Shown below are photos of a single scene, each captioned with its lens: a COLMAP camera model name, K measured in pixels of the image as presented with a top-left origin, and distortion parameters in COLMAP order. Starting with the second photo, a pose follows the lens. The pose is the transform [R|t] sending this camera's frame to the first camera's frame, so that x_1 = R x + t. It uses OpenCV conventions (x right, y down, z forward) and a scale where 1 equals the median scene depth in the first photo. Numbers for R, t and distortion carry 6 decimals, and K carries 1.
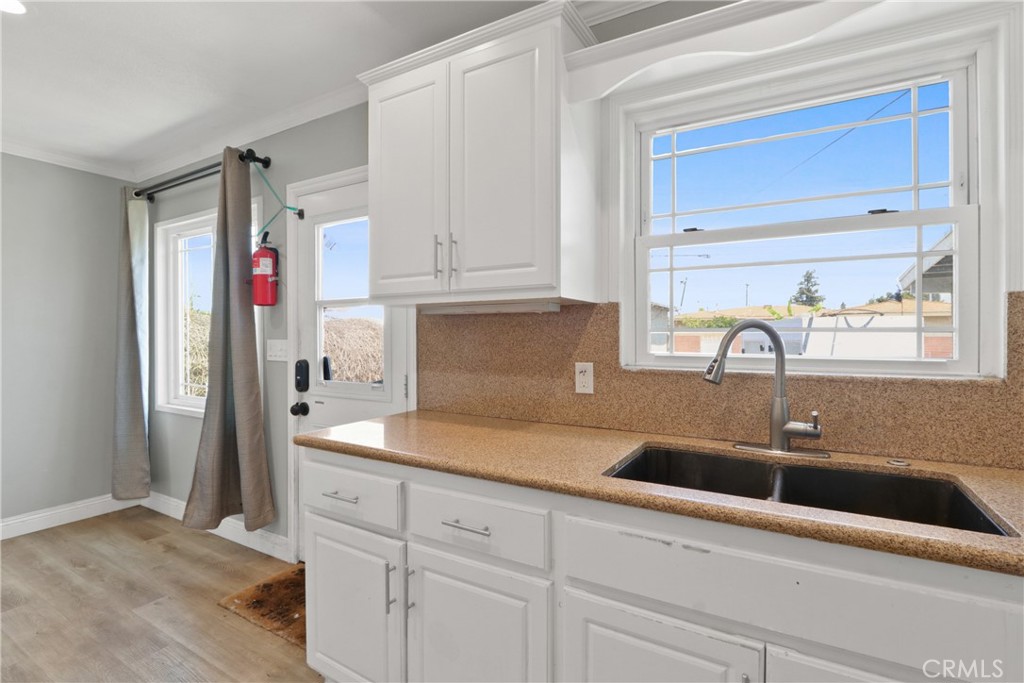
lens RADIAL K [[474.6, 0, 523.0], [0, 474.6, 337.2], [0, 0, 1]] dist [-0.015163, 0.001276]
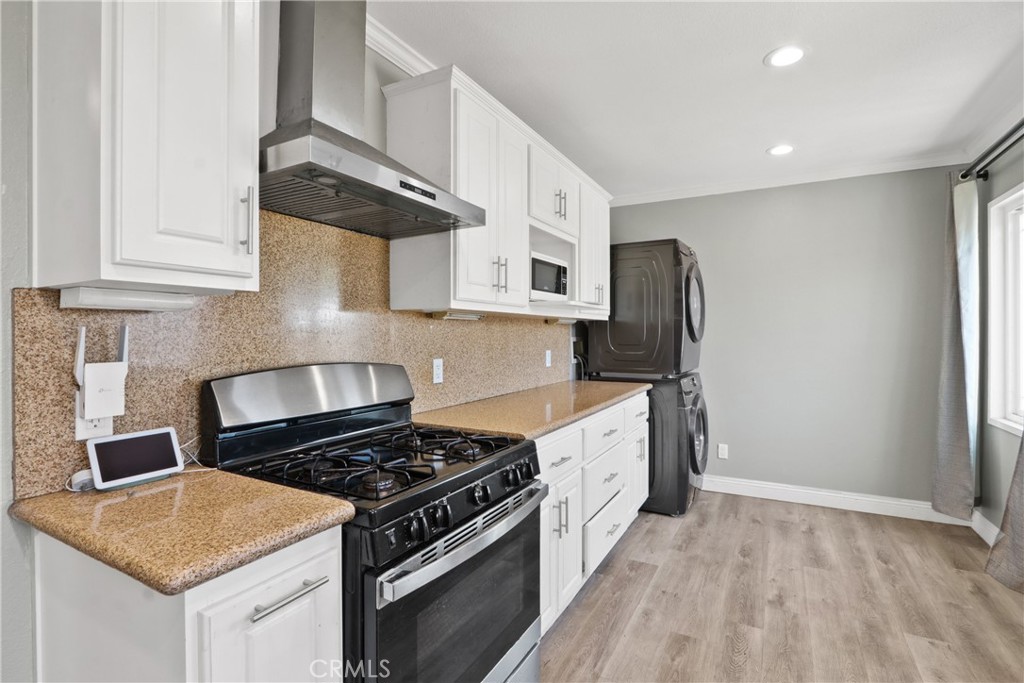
lens RADIAL K [[474.6, 0, 523.0], [0, 474.6, 337.2], [0, 0, 1]] dist [-0.015163, 0.001276]
pose [[0.028488, 0.005248, -0.999580, 0.056589], [-0.003176, 0.999982, 0.005160, -0.003009], [0.999589, 0.003027, 0.028504, 0.195724]]
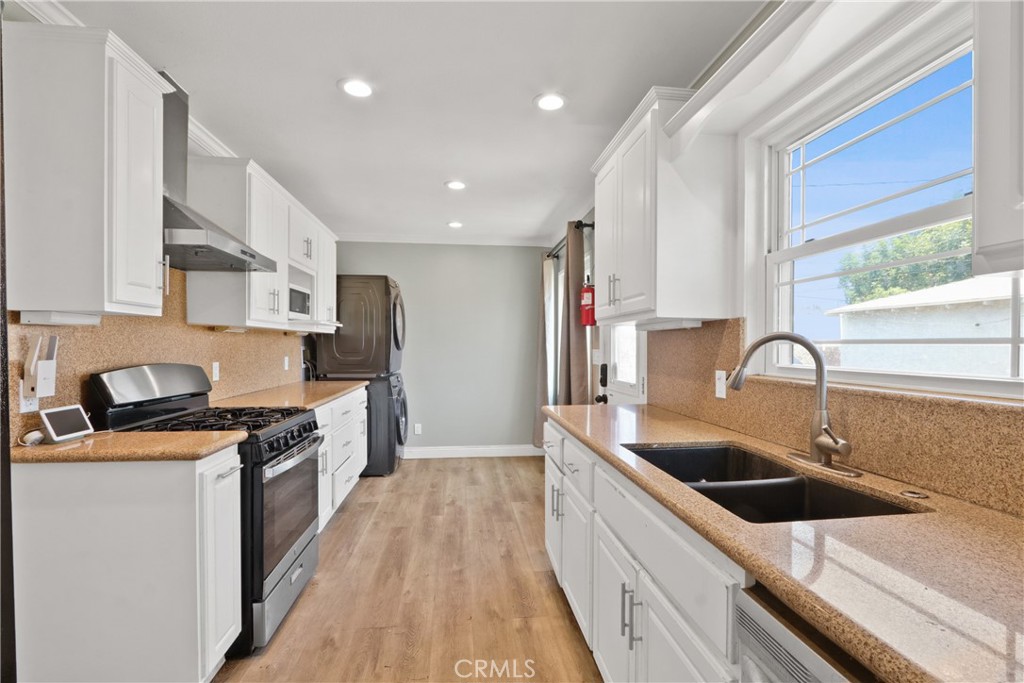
lens RADIAL K [[471.8, 0, 528.0], [0, 471.8, 350.9], [0, 0, 1]] dist [-0.019795, 0.000152]
pose [[0.621219, 0.010627, -0.783565, 0.523363], [-0.007746, 0.999942, 0.007421, 0.000809], [0.783599, 0.001459, 0.621266, -0.047072]]
